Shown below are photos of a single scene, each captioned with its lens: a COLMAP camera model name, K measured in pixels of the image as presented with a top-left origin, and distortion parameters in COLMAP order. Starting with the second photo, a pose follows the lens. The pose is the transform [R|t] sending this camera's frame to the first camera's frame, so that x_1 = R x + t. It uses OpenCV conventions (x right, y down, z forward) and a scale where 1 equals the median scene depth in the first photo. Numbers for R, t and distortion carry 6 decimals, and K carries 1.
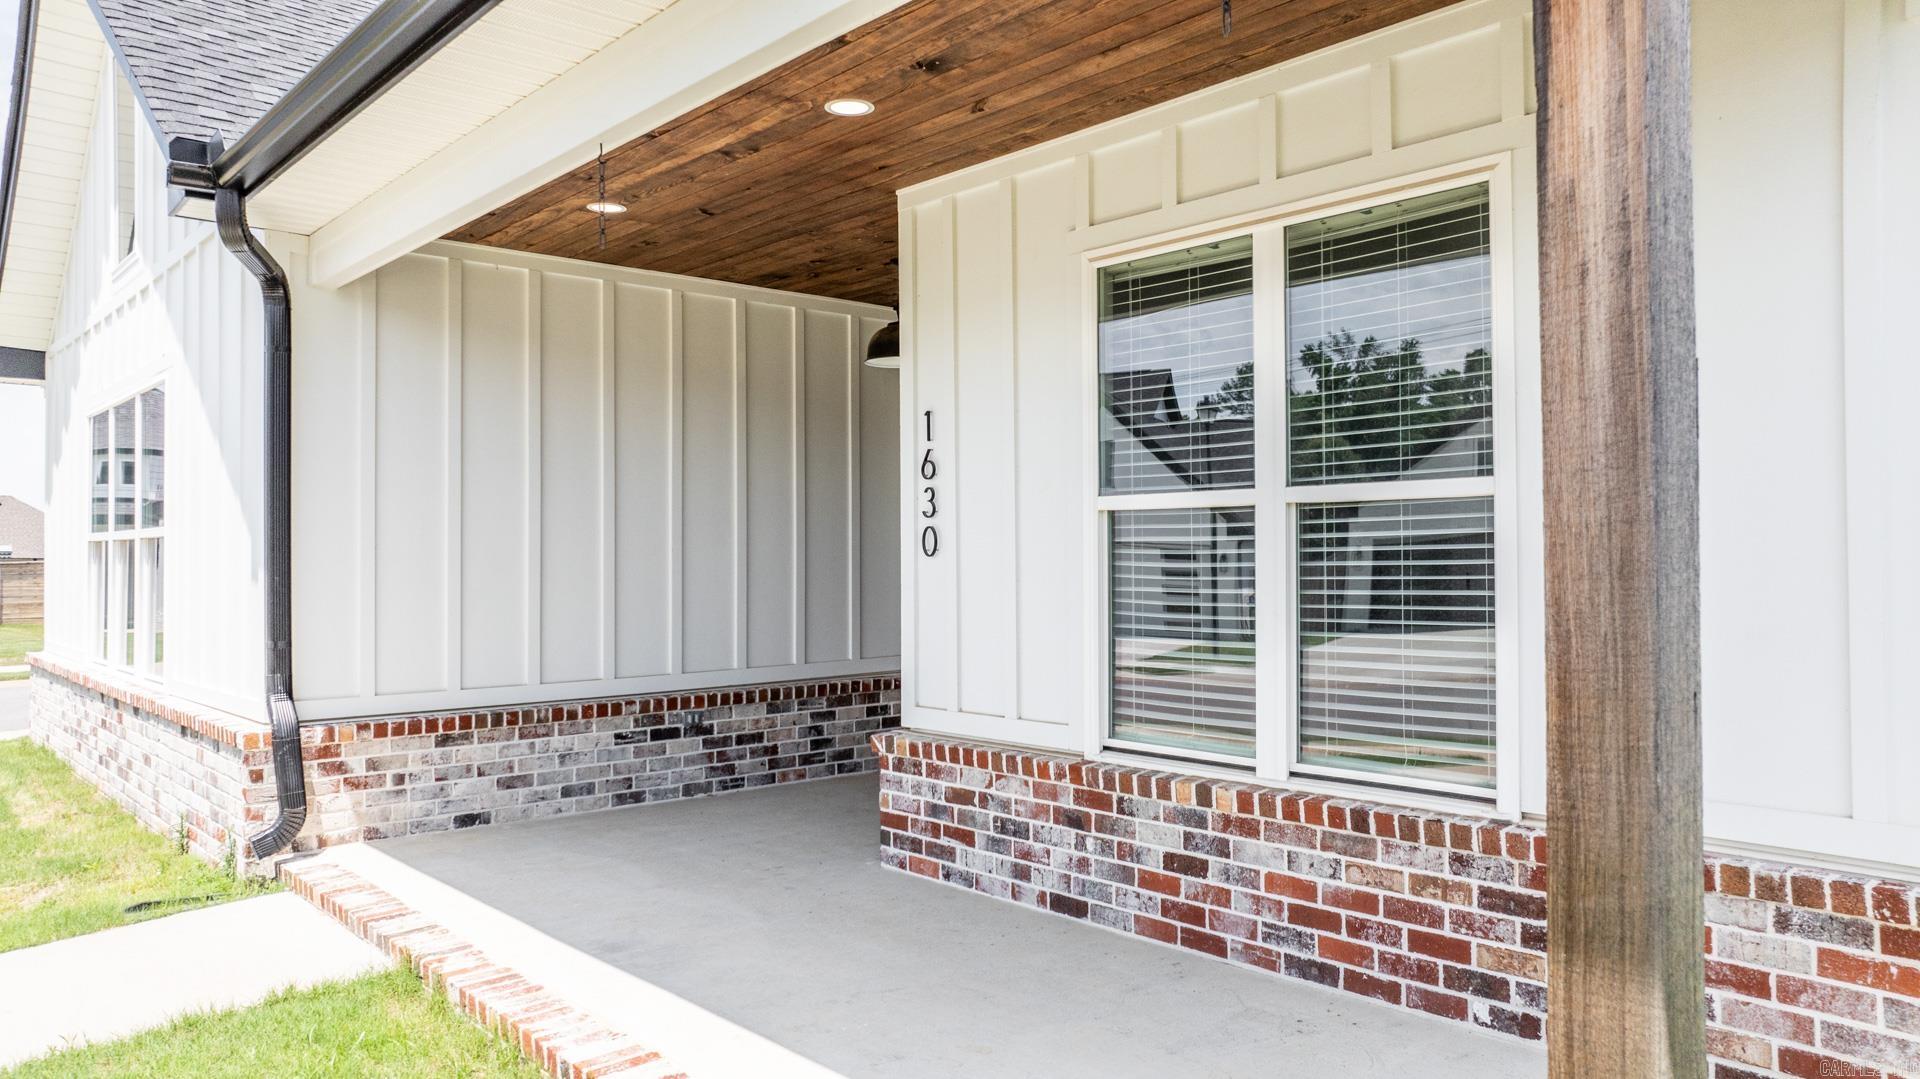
lens RADIAL K [[1346.0, 0, 960.0], [0, 1346.0, 539.5], [0, 0, 1]] dist [-0.037167, 0.024955]
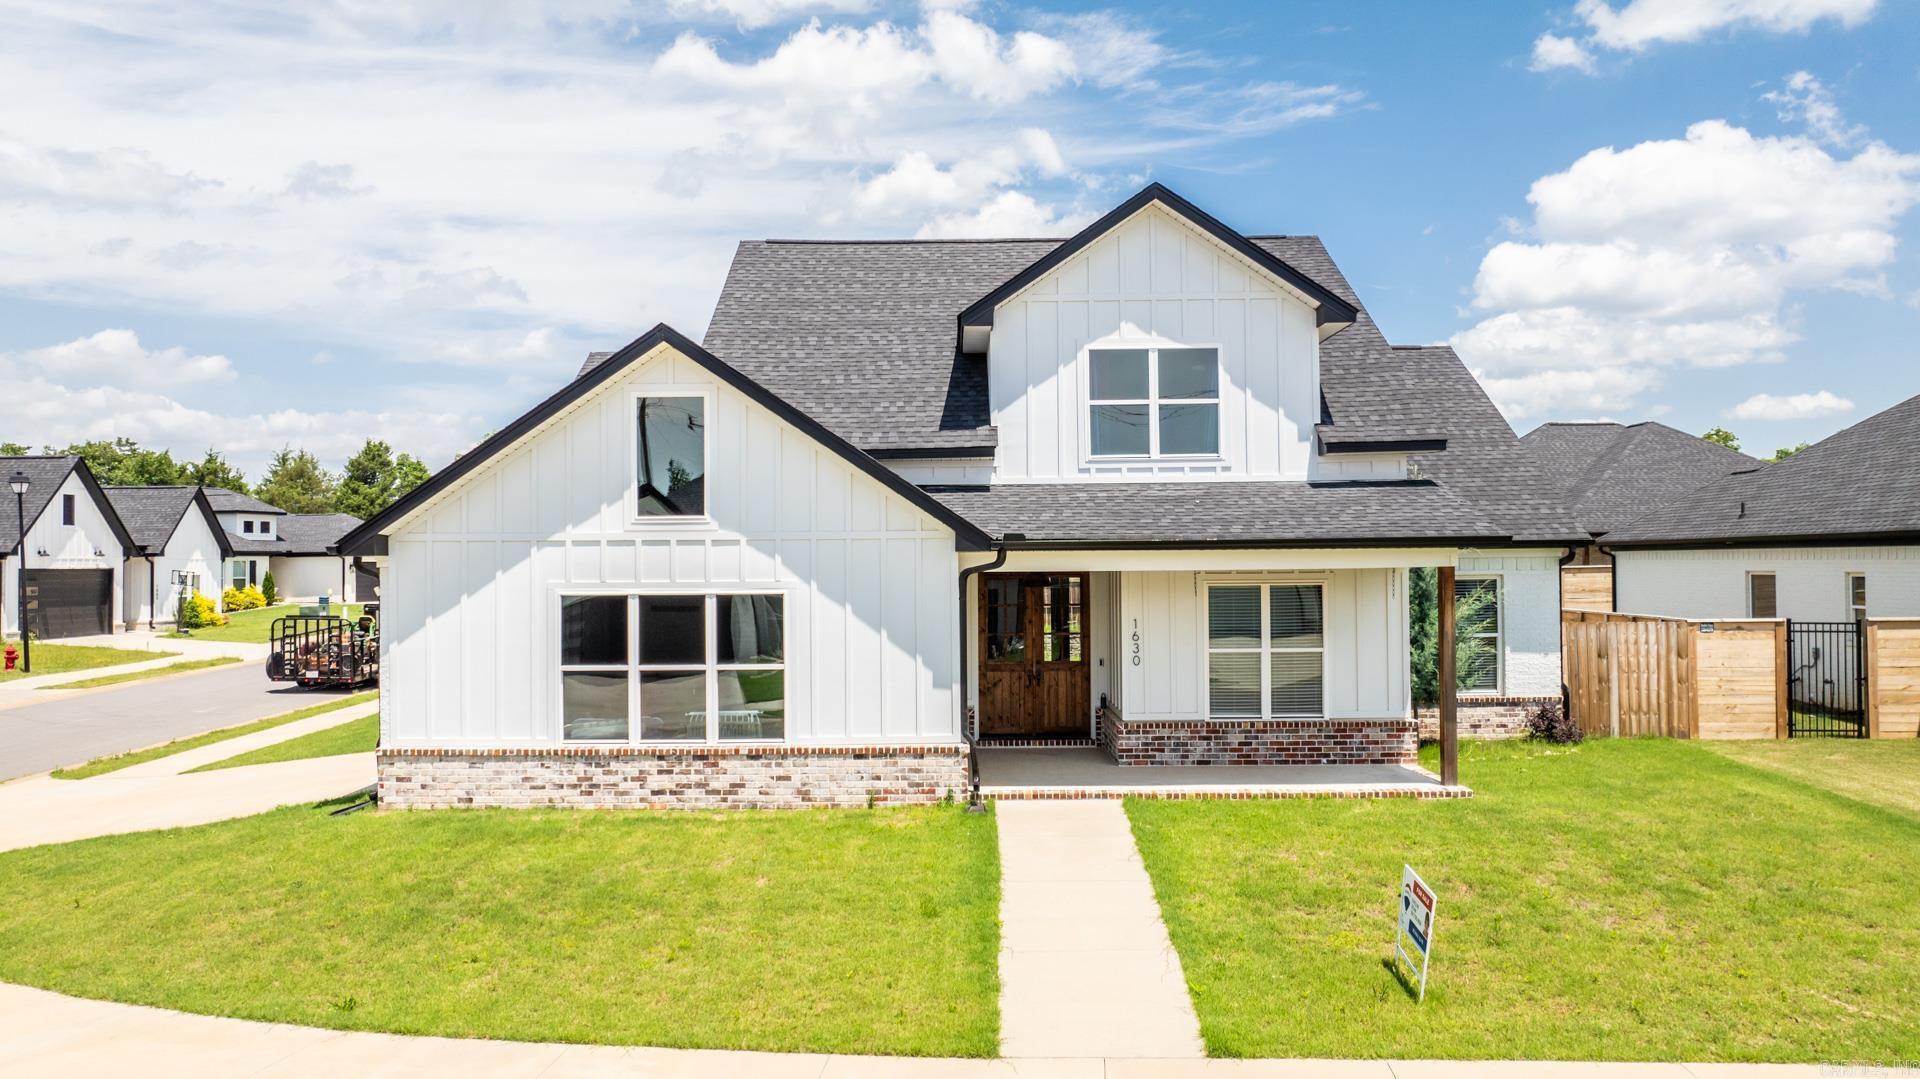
lens RADIAL K [[1355.8, 0, 947.6], [0, 1355.8, 541.0], [0, 0, 1]] dist [-0.016776, 0.002275]
pose [[0.666155, 0.012670, 0.745706, -3.214395], [-0.005411, 0.999911, -0.012155, -0.284651], [-0.745794, 0.004062, 0.666164, -0.948424]]
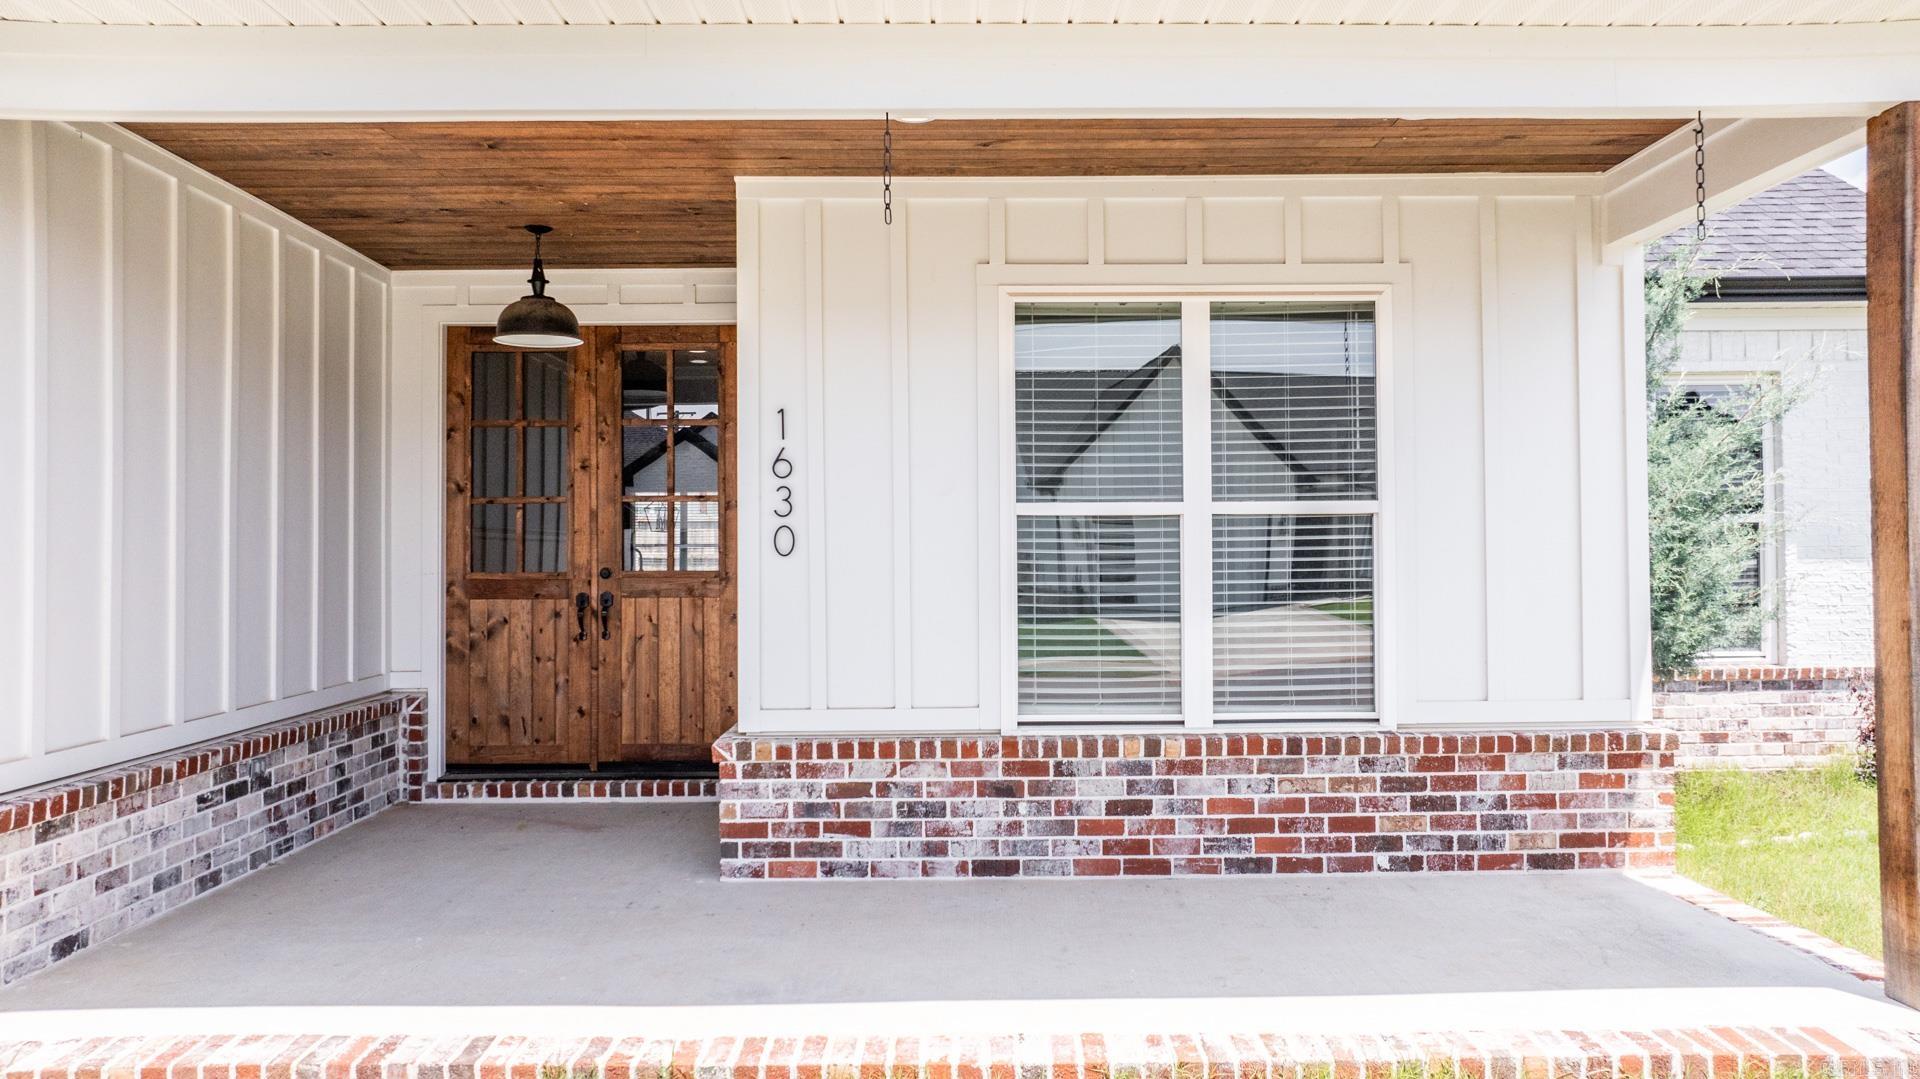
lens RADIAL K [[1346.0, 0, 960.0], [0, 1346.0, 539.5], [0, 0, 1]] dist [-0.037167, 0.024955]
pose [[0.648177, 0.011756, 0.761399, -0.821834], [-0.006959, 0.999931, -0.009515, 0.010683], [-0.761458, 0.000869, 0.648213, 0.308323]]
